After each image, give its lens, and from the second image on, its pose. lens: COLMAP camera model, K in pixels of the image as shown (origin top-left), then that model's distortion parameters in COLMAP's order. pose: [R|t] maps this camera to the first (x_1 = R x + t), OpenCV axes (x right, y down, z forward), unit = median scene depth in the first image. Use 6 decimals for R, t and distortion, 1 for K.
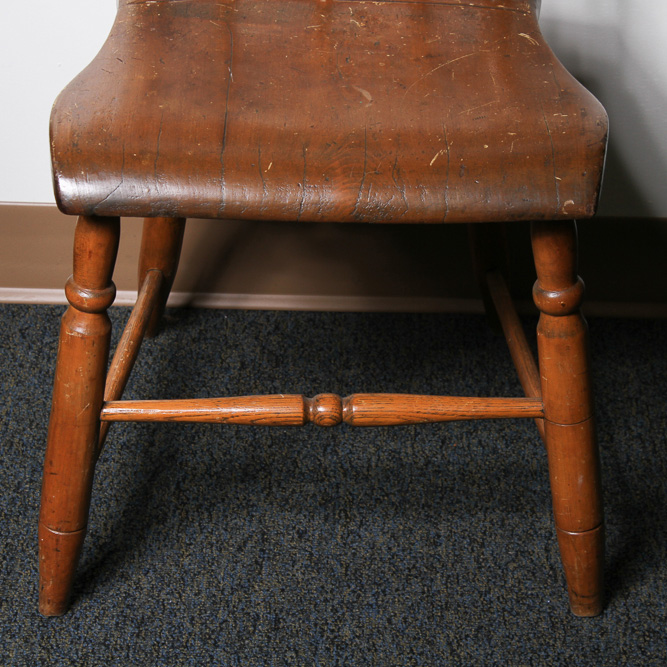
lens RADIAL K [[2315.8, 0, 337.0], [0, 2315.8, 333.5], [0, 0, 1]] dist [0.065334, 0.000000]
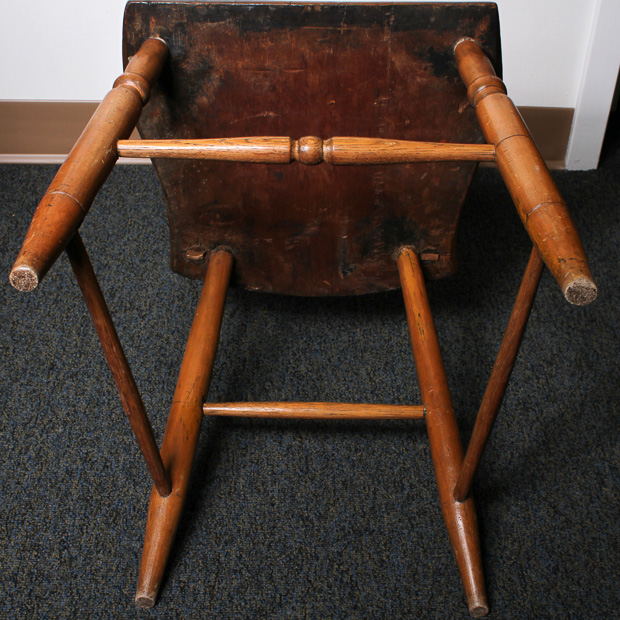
lens RADIAL K [[1131.8, 0, 331.6], [0, 1131.8, 329.3], [0, 0, 1]] dist [-0.099746, 0.000000]
pose [[0.997548, -0.024386, 0.065600, -0.024423], [0.015998, 0.991967, 0.125482, 0.006474], [-0.068133, -0.124125, 0.989925, 0.229889]]
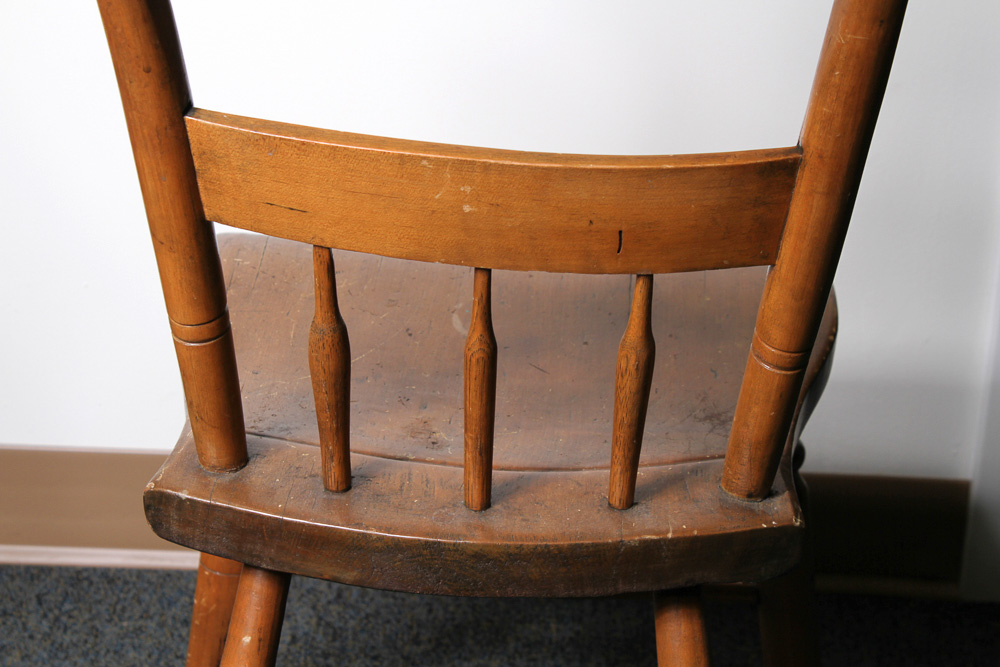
lens RADIAL K [[2317.6, 0, 503.3], [0, 2317.6, 332.9], [0, 0, 1]] dist [0.072735, 0.000000]
pose [[0.999751, 0.009150, -0.020369, 0.058304], [-0.011709, 0.991535, -0.129309, 0.012867], [0.019013, 0.129516, 0.991395, 0.159438]]
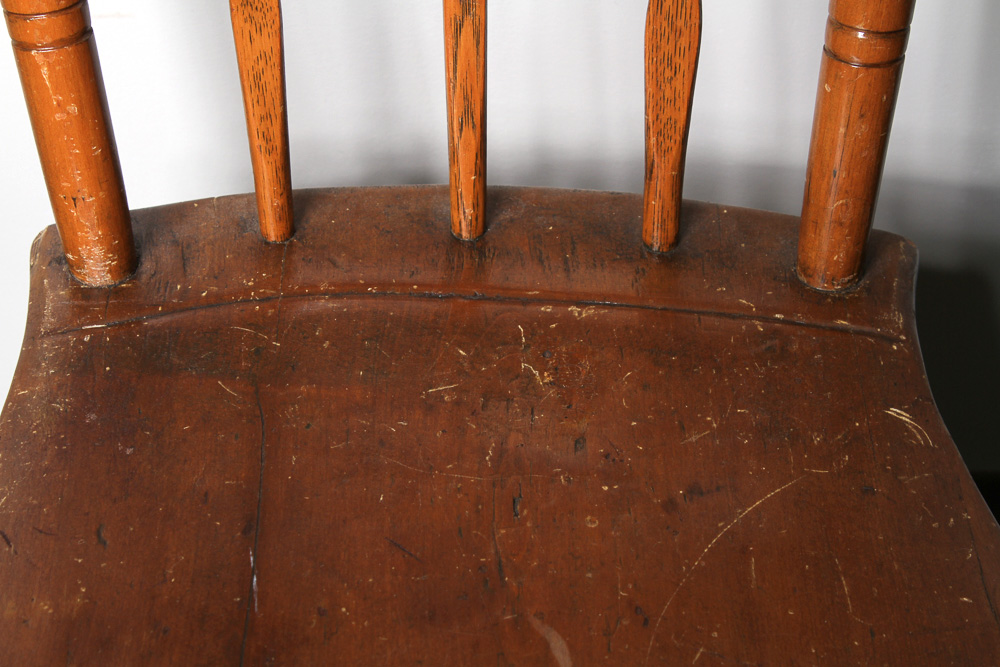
lens RADIAL K [[2317.6, 0, 501.3], [0, 2317.6, 336.5], [0, 0, 1]] dist [0.072735, 0.000000]
pose [[0.999950, -0.009208, -0.003876, 0.003384], [0.009766, 0.982675, 0.185080, -0.212380], [0.002105, -0.185109, 0.982716, 0.506789]]
